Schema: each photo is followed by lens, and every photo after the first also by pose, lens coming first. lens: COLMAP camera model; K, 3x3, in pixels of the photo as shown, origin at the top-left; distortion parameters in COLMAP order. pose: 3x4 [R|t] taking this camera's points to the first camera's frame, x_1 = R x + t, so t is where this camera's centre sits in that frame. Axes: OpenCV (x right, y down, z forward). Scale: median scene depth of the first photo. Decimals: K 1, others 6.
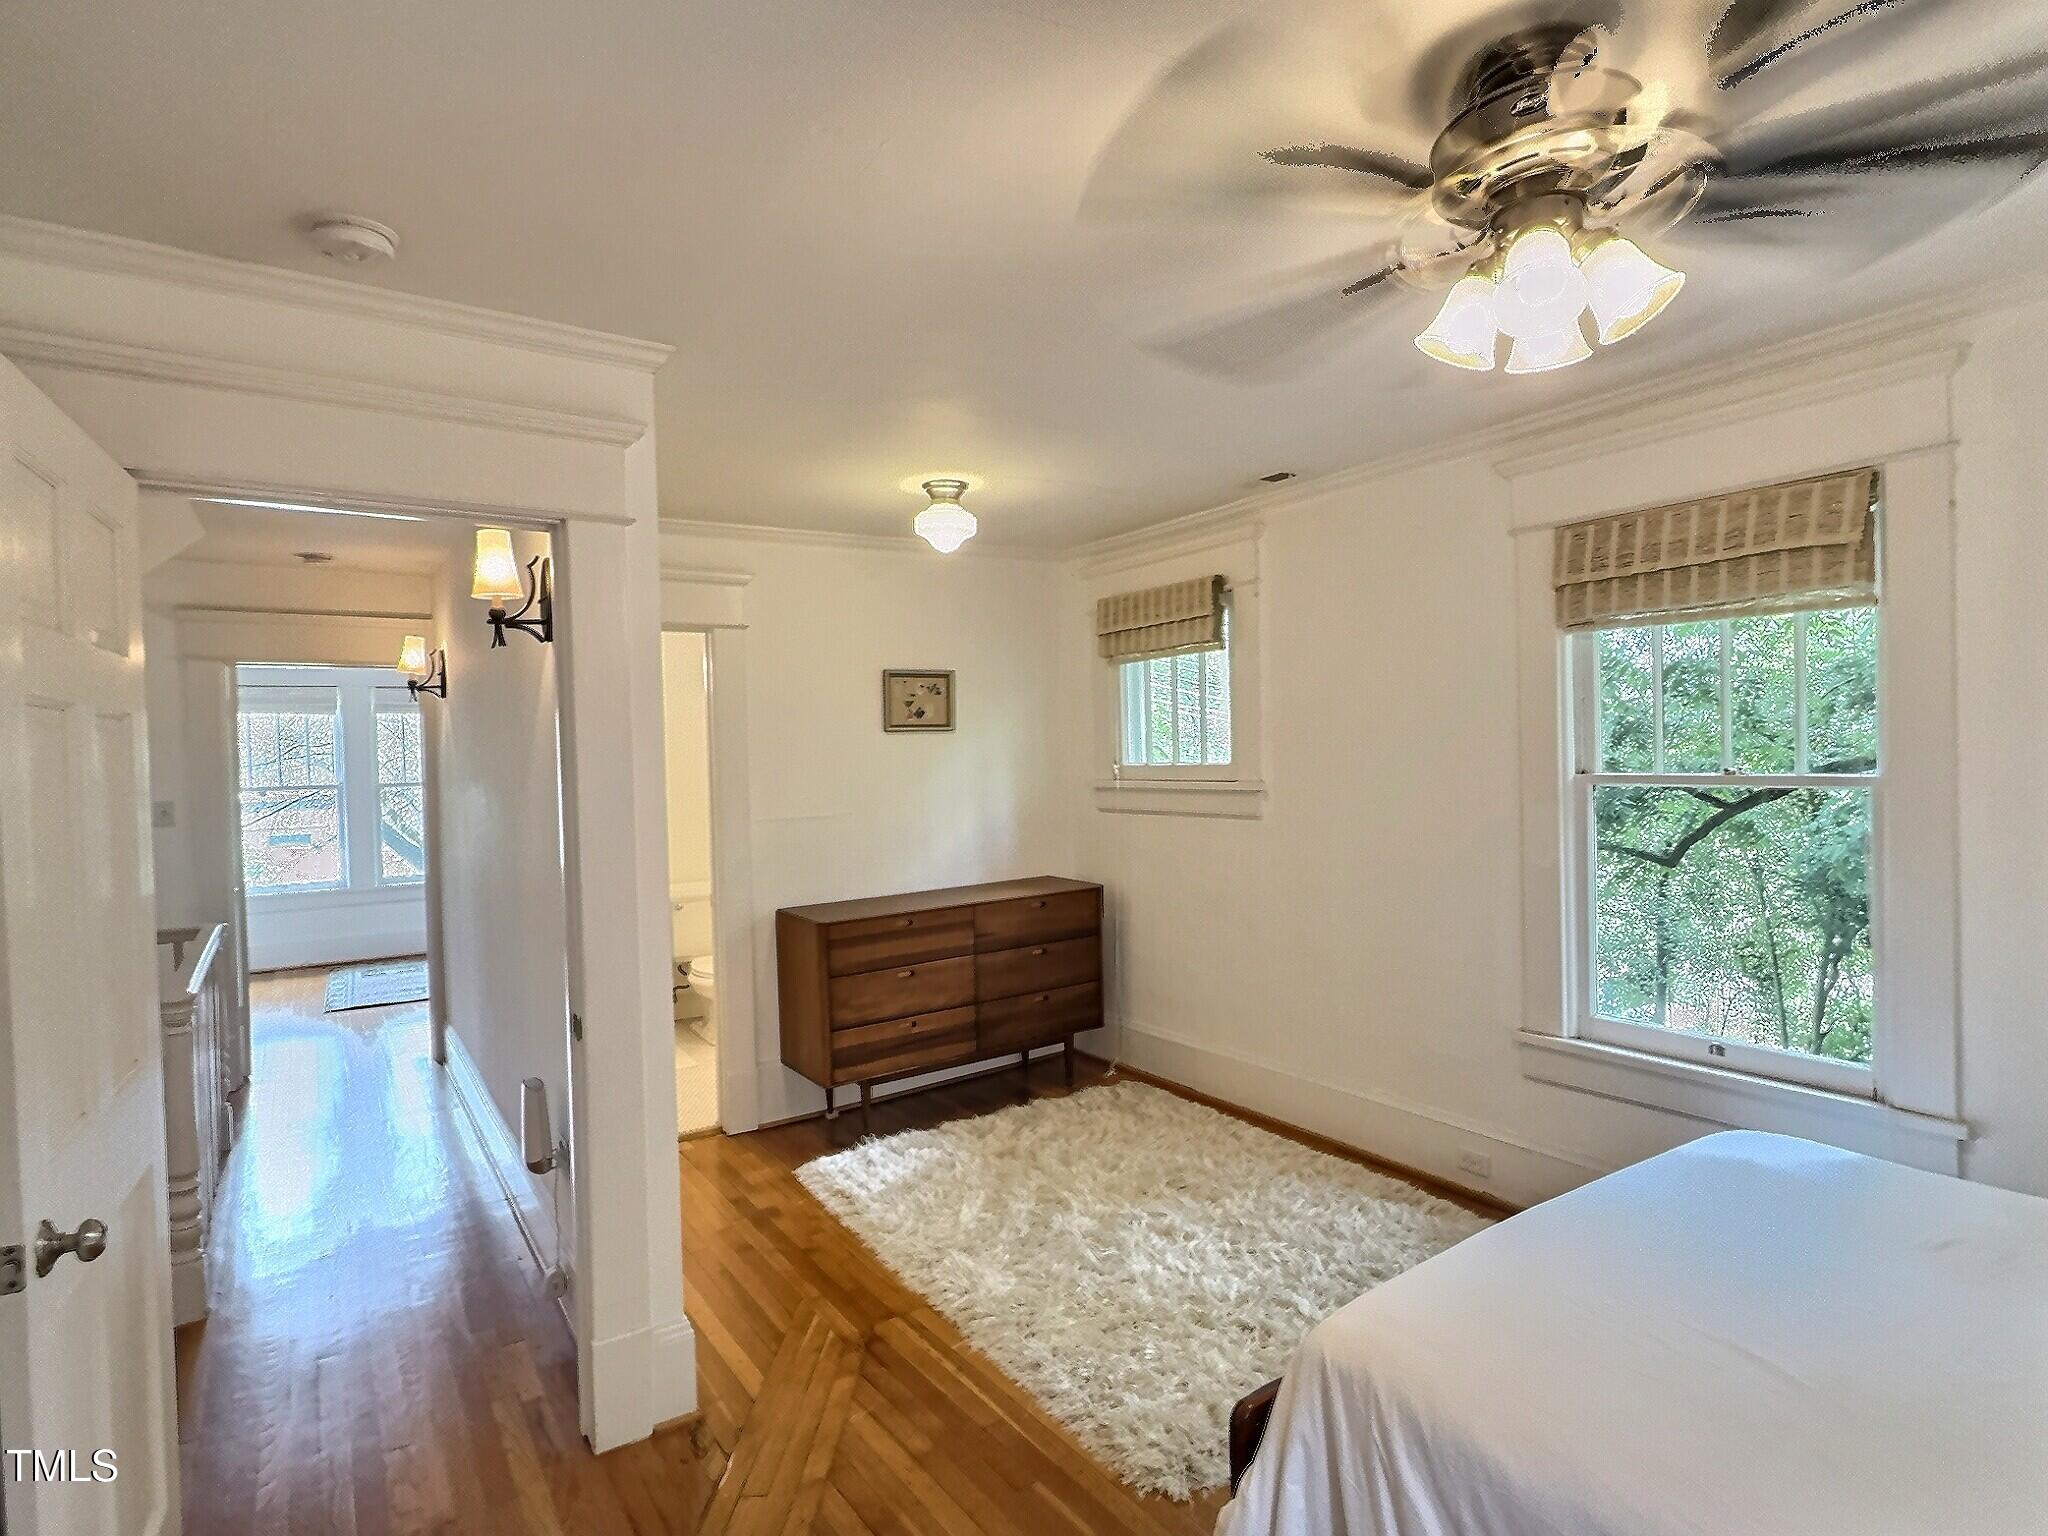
lens RADIAL K [[1077.5, 0, 1032.6], [0, 1077.5, 769.8], [0, 0, 1]] dist [-0.000569, 0.001683]
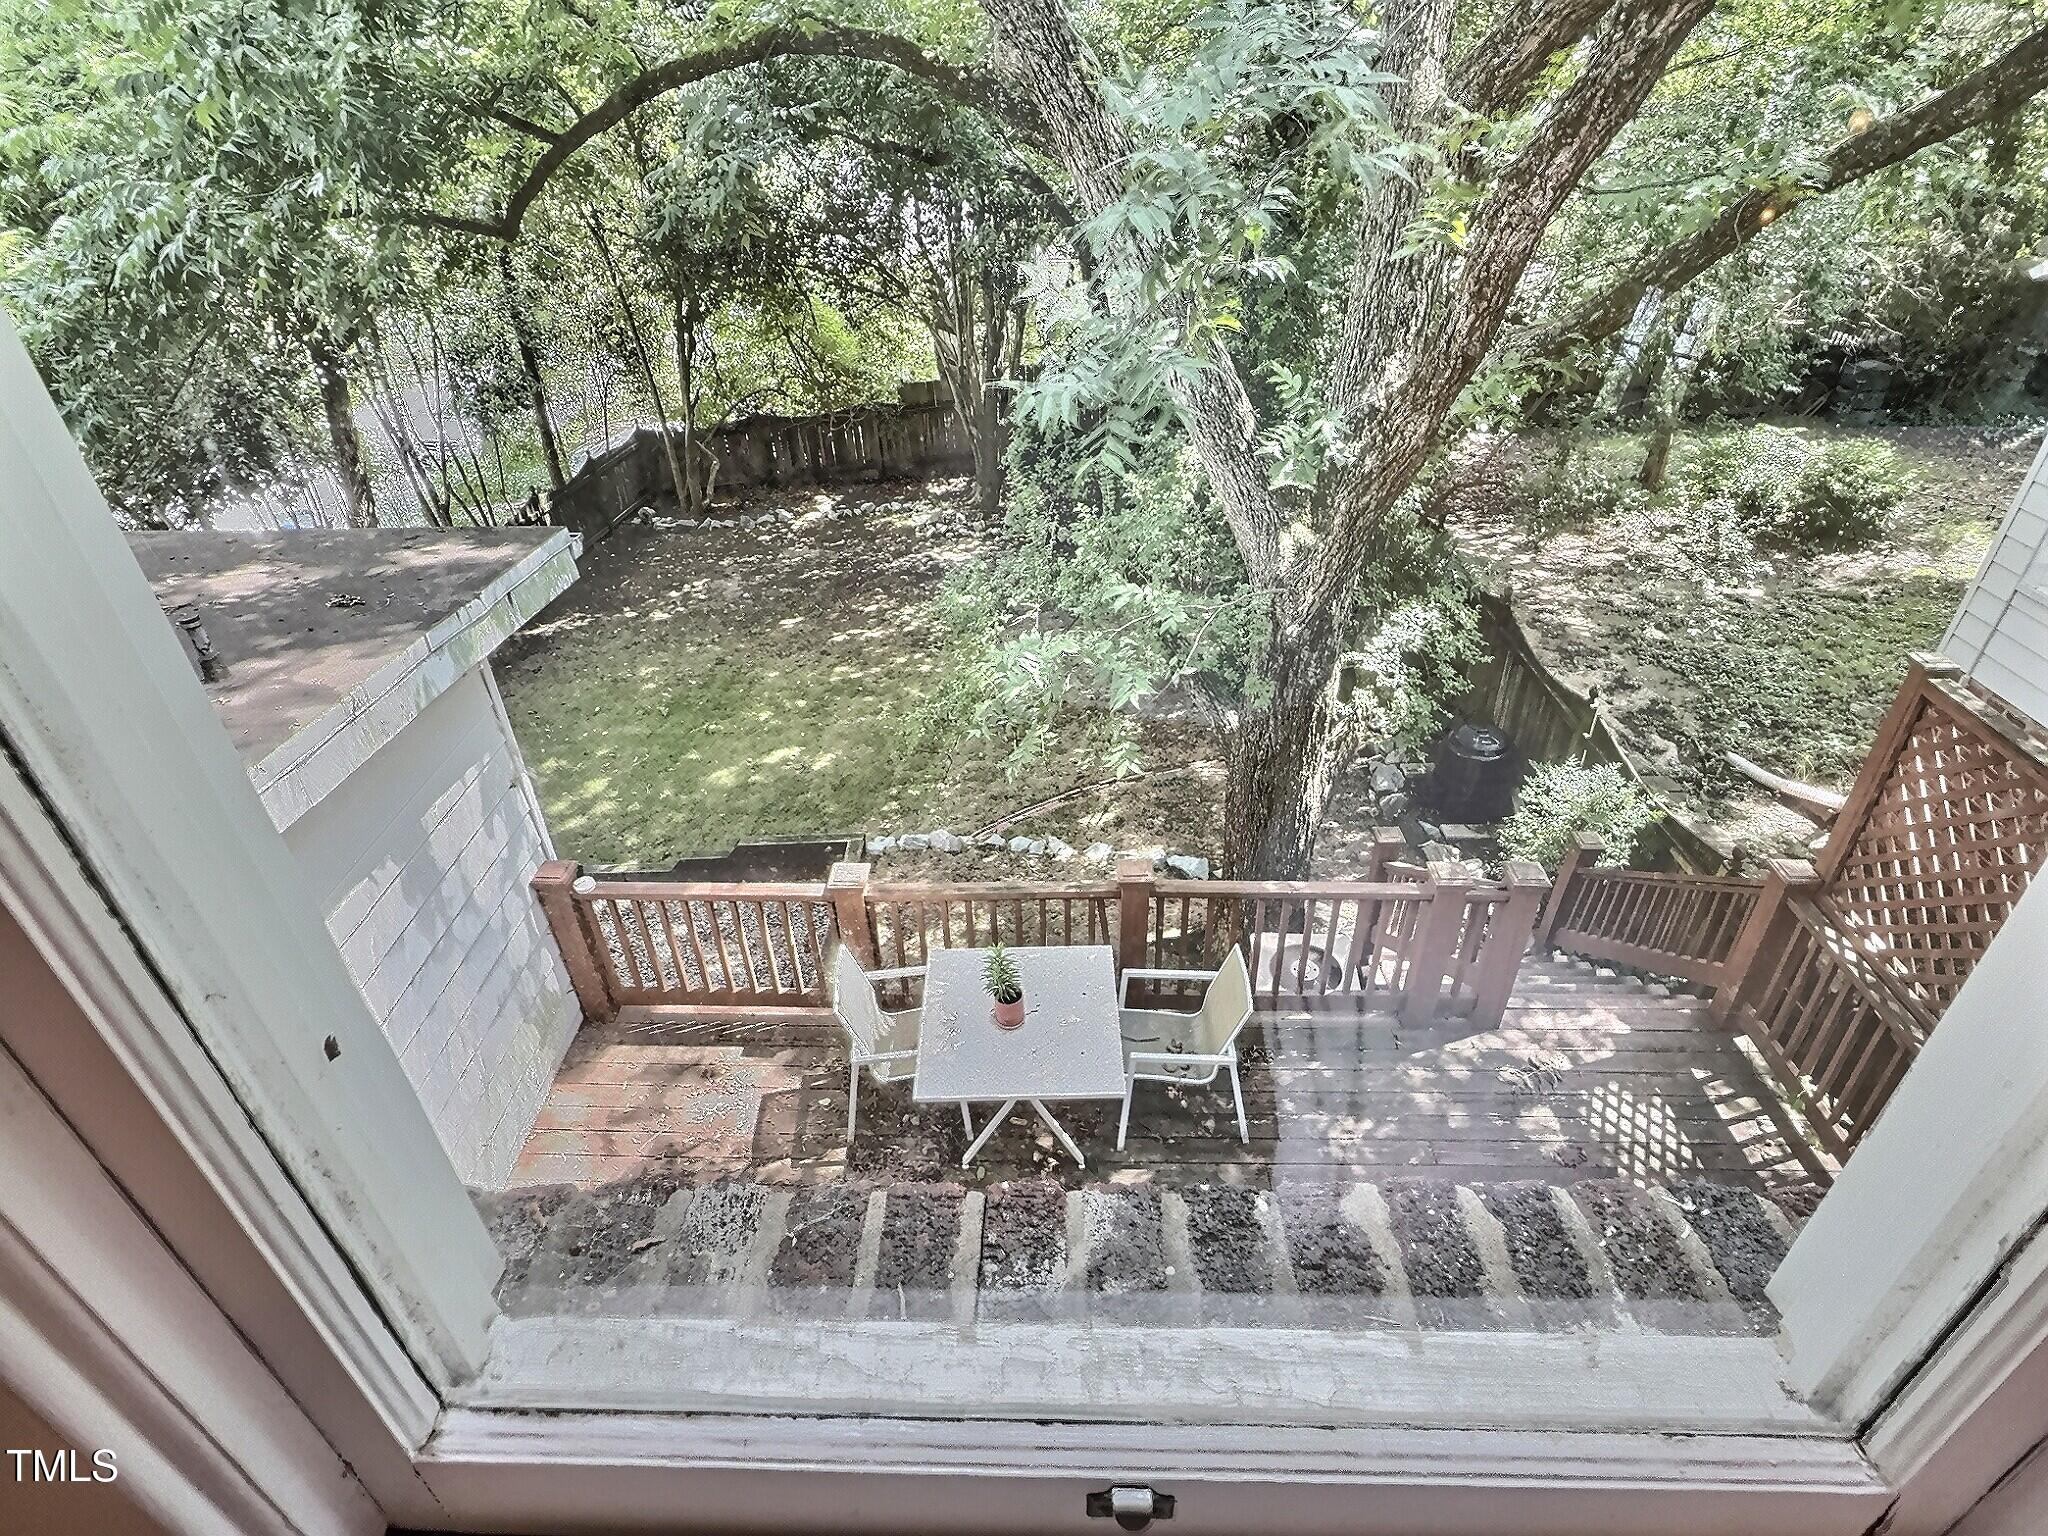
lens RADIAL K [[1077.5, 0, 1014.1], [0, 1077.5, 783.2], [0, 0, 1]] dist [-0.000569, 0.001683]
pose [[0.591612, -0.453814, 0.666369, 0.096356], [0.034769, 0.840125, 0.541277, 0.010278], [-0.805472, -0.297057, 0.512807, 0.164139]]
